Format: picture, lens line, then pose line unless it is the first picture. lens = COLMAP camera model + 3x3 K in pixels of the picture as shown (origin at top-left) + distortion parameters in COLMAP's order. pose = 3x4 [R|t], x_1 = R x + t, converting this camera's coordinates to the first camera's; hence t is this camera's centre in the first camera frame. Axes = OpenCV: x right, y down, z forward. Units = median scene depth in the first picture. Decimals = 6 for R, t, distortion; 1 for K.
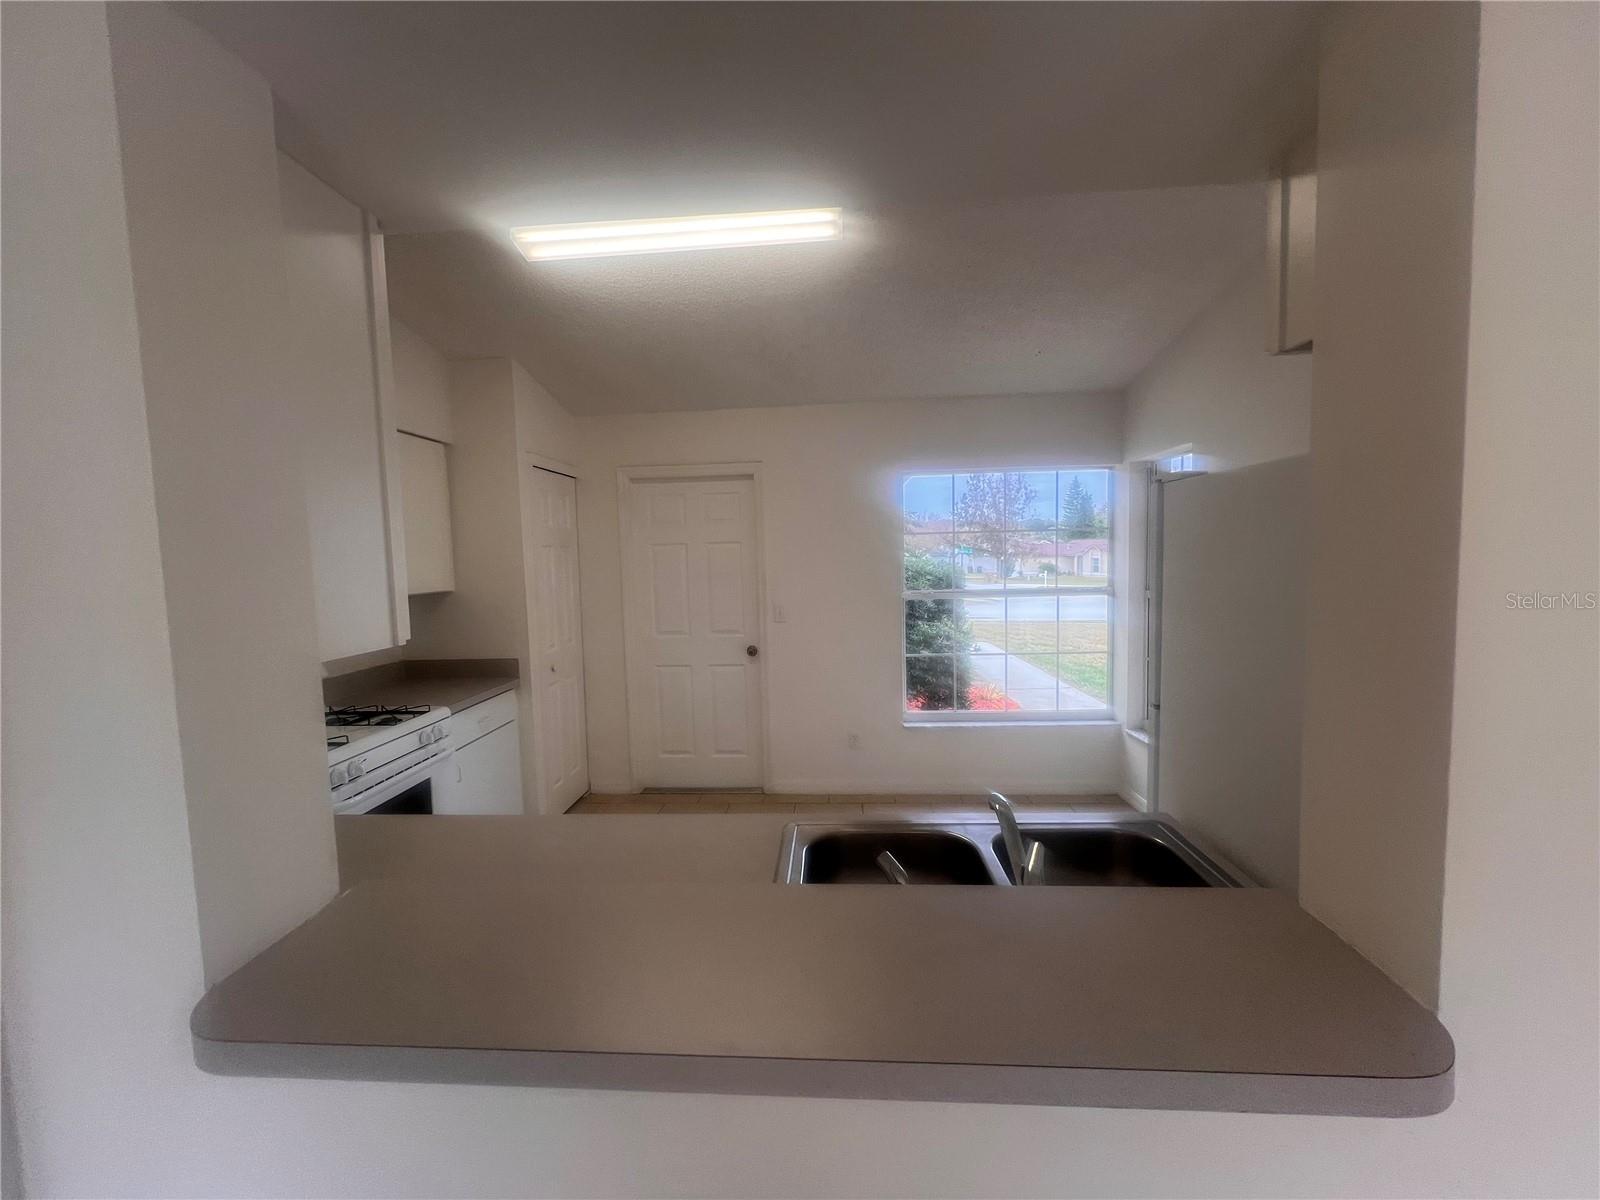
lens RADIAL K [[645.7, 0, 805.7], [0, 645.7, 601.0], [0, 0, 1]] dist [-0.011149, 0.002374]
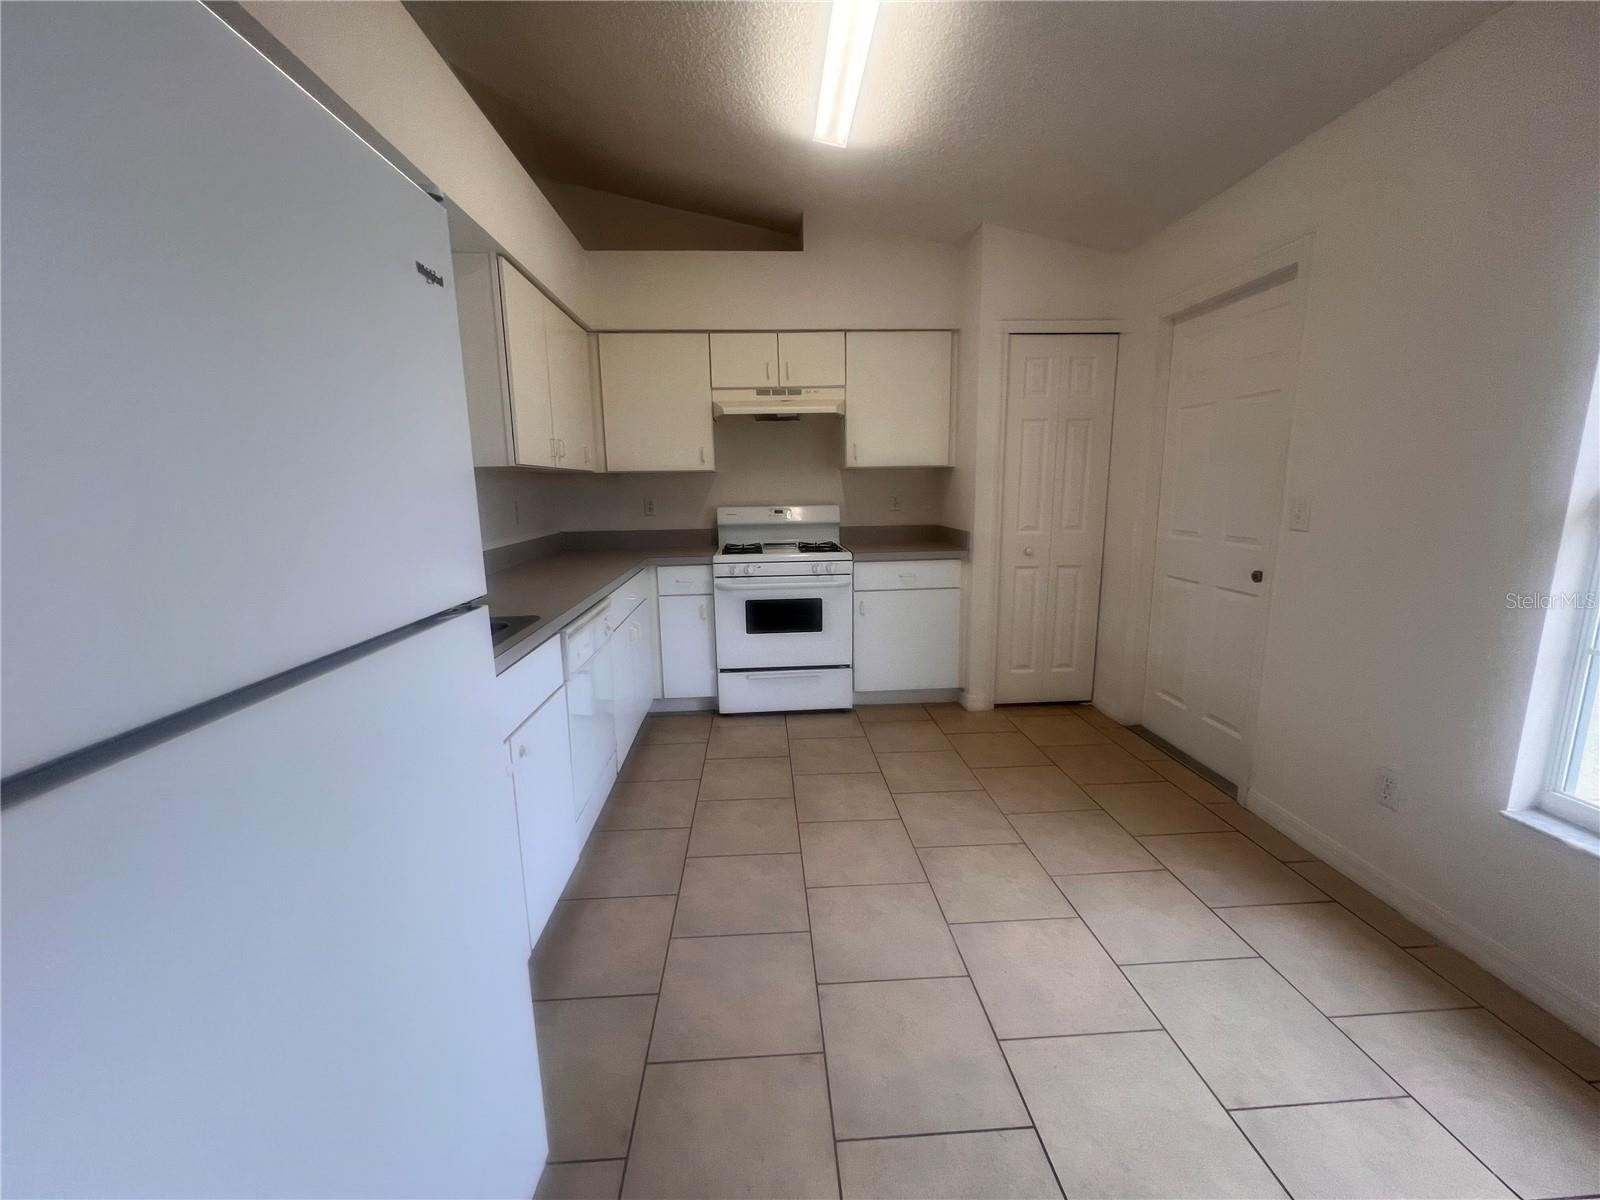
lens RADIAL K [[653.6, 0, 797.2], [0, 653.6, 597.5], [0, 0, 1]] dist [-0.003693, 0.000116]
pose [[0.116364, 0.196567, -0.973561, 0.492483], [-0.059160, 0.979851, 0.190766, 0.006628], [0.991443, 0.035398, 0.125648, 0.507017]]
